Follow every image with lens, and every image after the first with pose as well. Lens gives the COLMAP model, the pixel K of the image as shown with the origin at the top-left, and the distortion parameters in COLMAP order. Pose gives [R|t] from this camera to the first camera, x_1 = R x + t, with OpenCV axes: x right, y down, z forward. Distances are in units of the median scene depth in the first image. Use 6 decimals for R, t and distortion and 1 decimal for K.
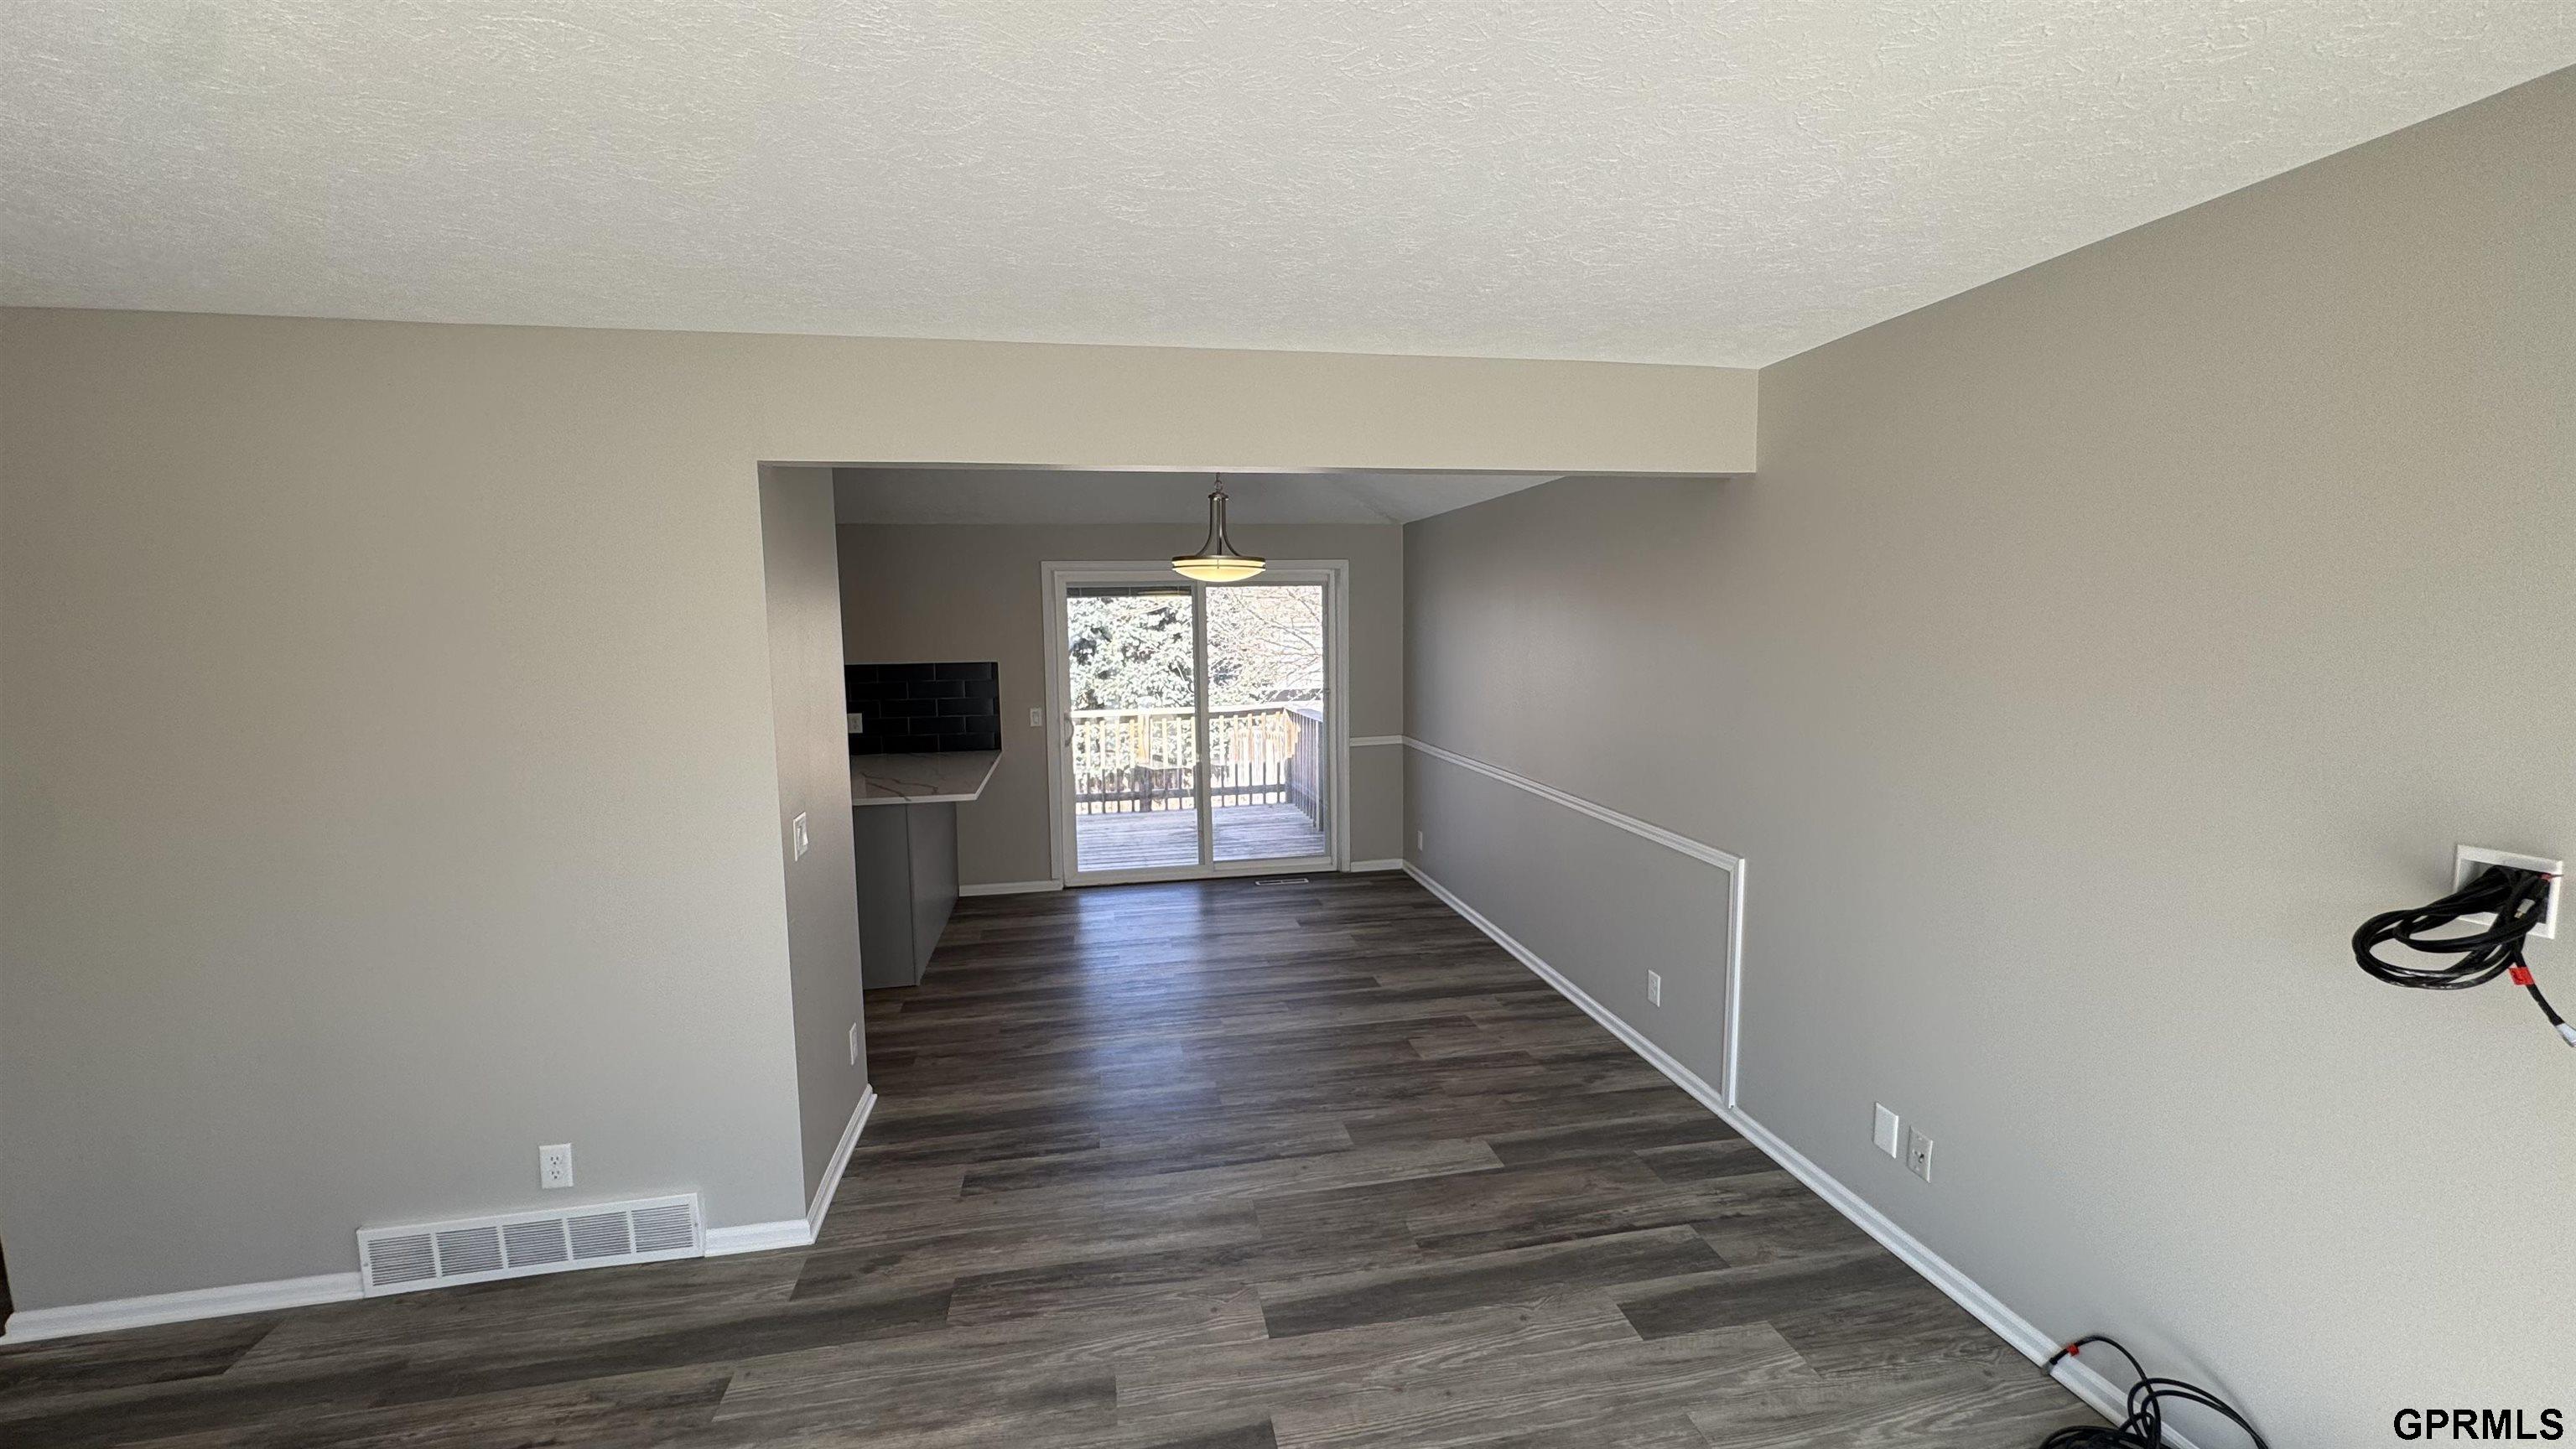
lens RADIAL K [[1028.0, 0, 1292.8], [0, 1028.0, 711.8], [0, 0, 1]] dist [0.000272, 0.000210]
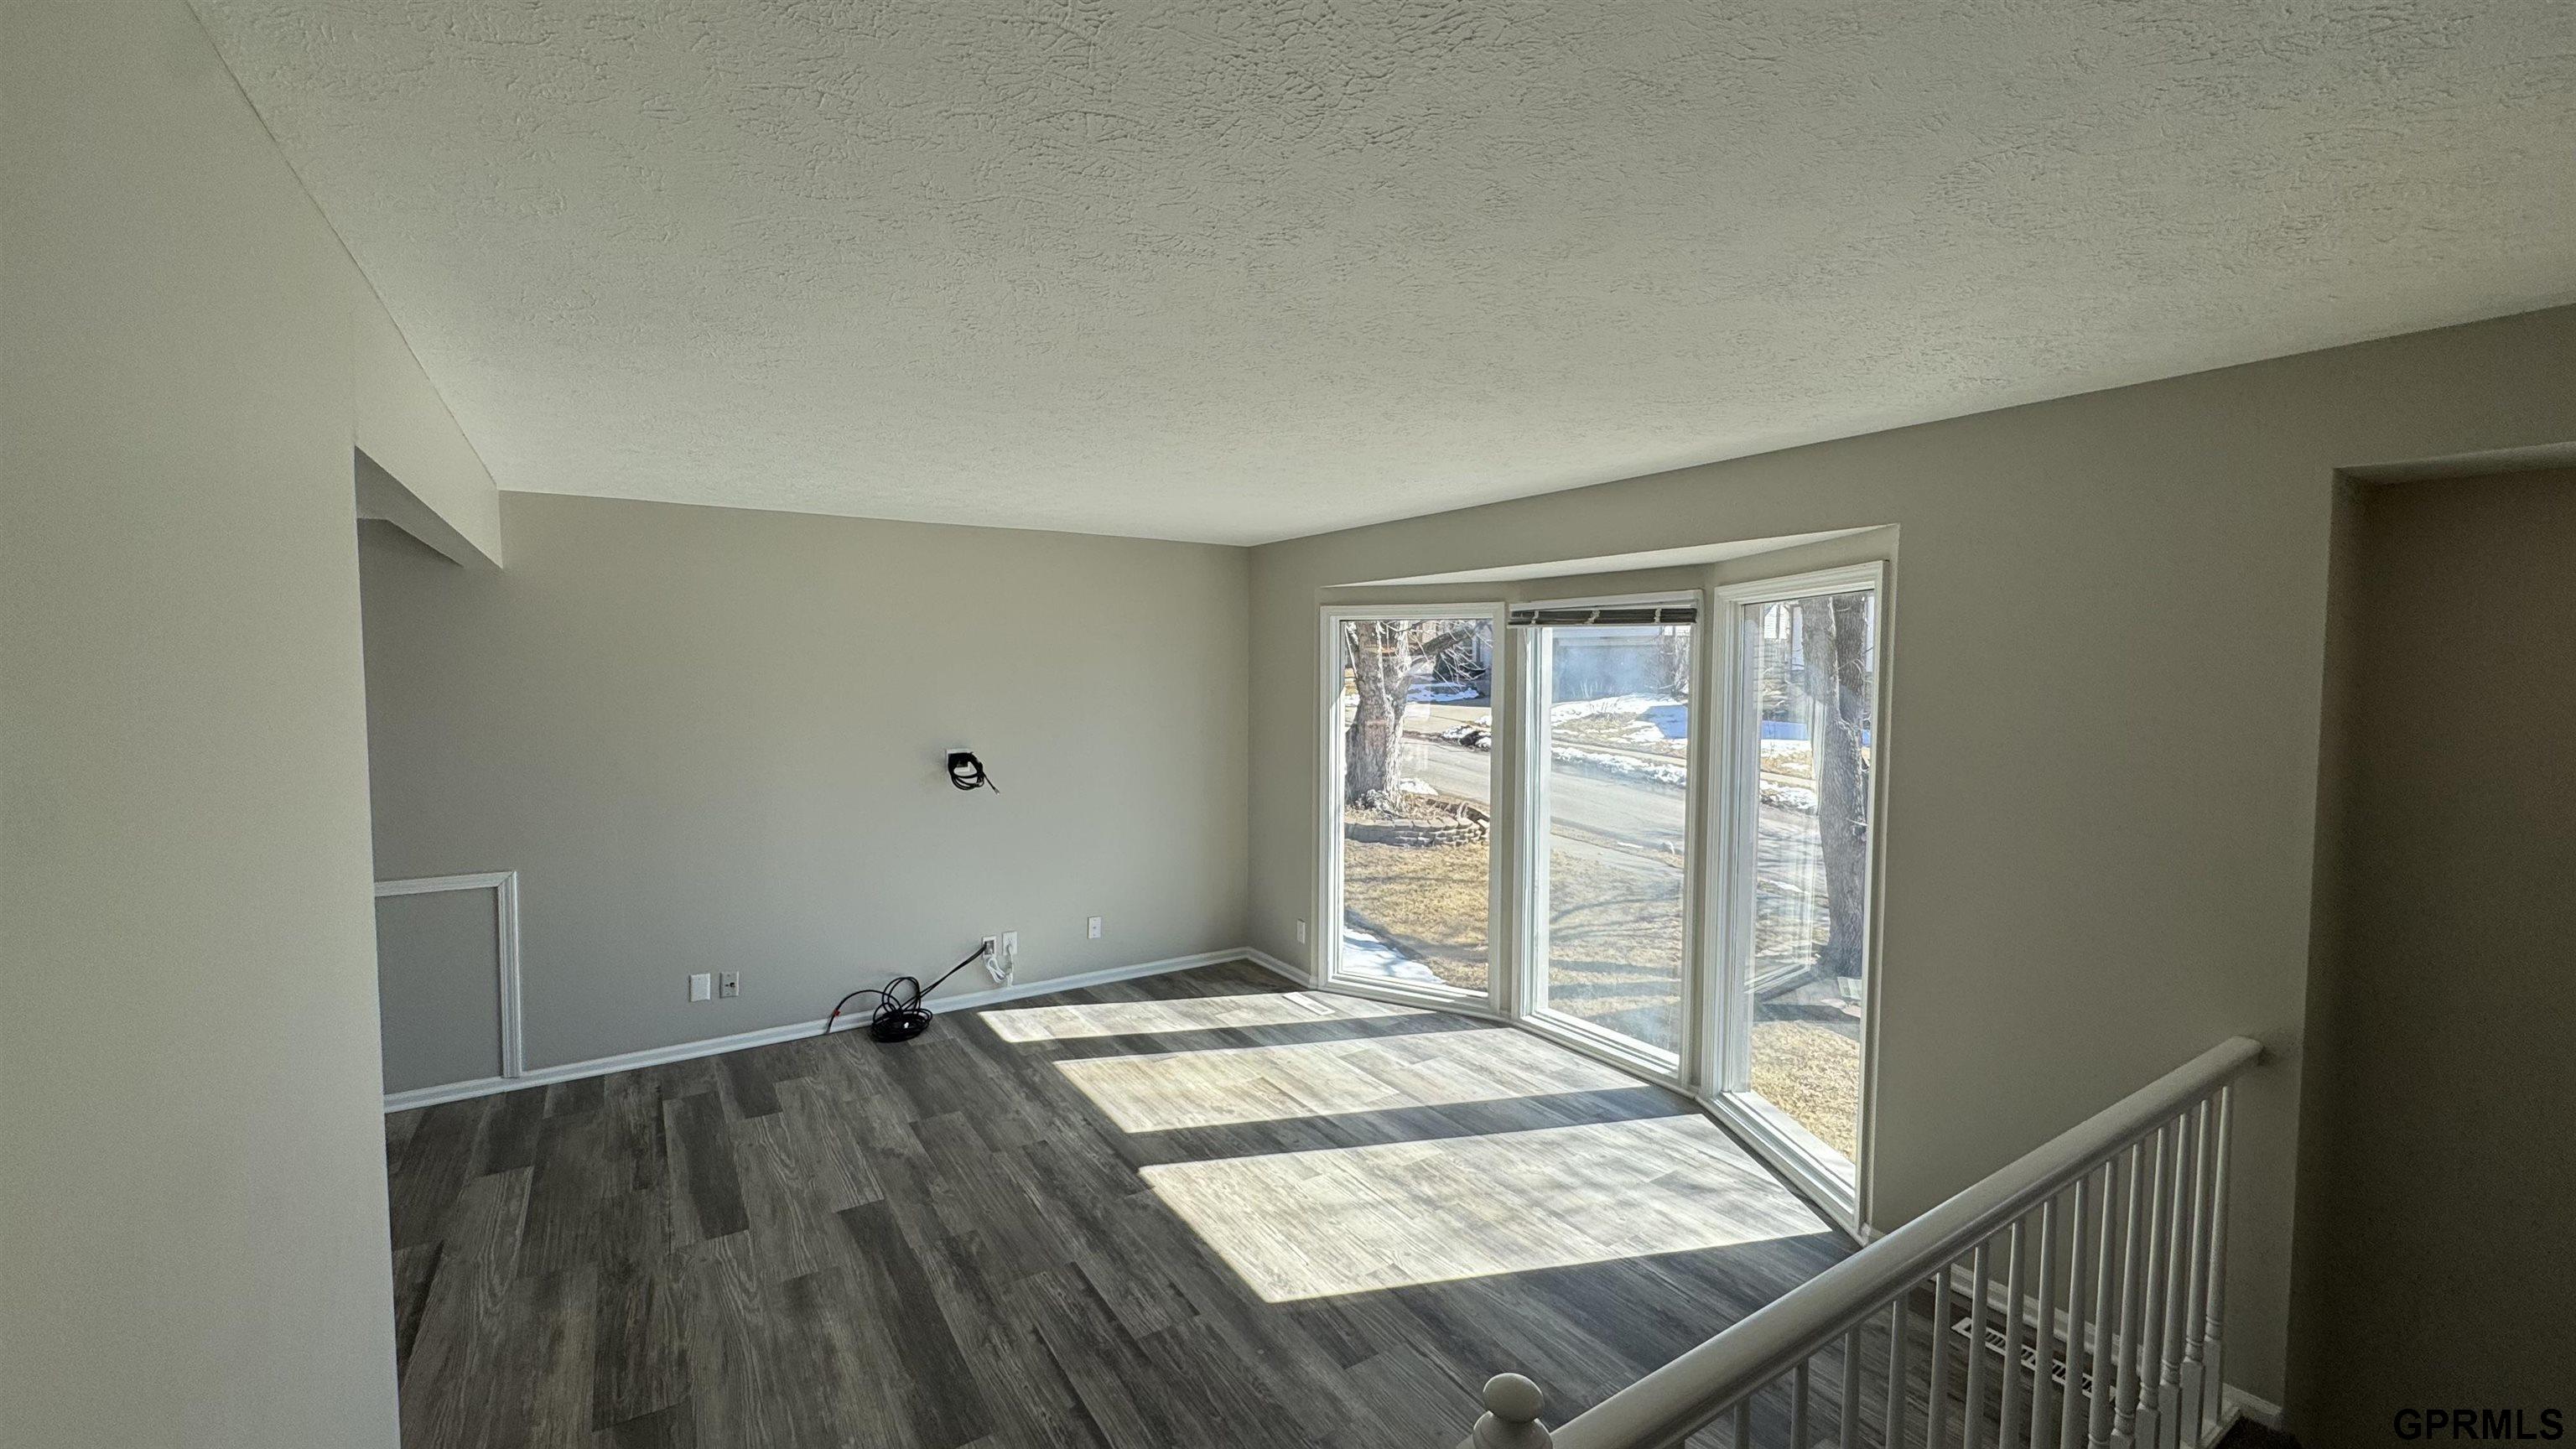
lens RADIAL K [[1028.0, 0, 1289.6], [0, 1028.0, 724.9], [0, 0, 1]] dist [0.000272, 0.000210]
pose [[-0.370511, -0.038926, 0.928012, -1.327371], [0.095311, 0.992254, 0.079674, -0.051086], [-0.923925, 0.117970, -0.363931, 0.706138]]
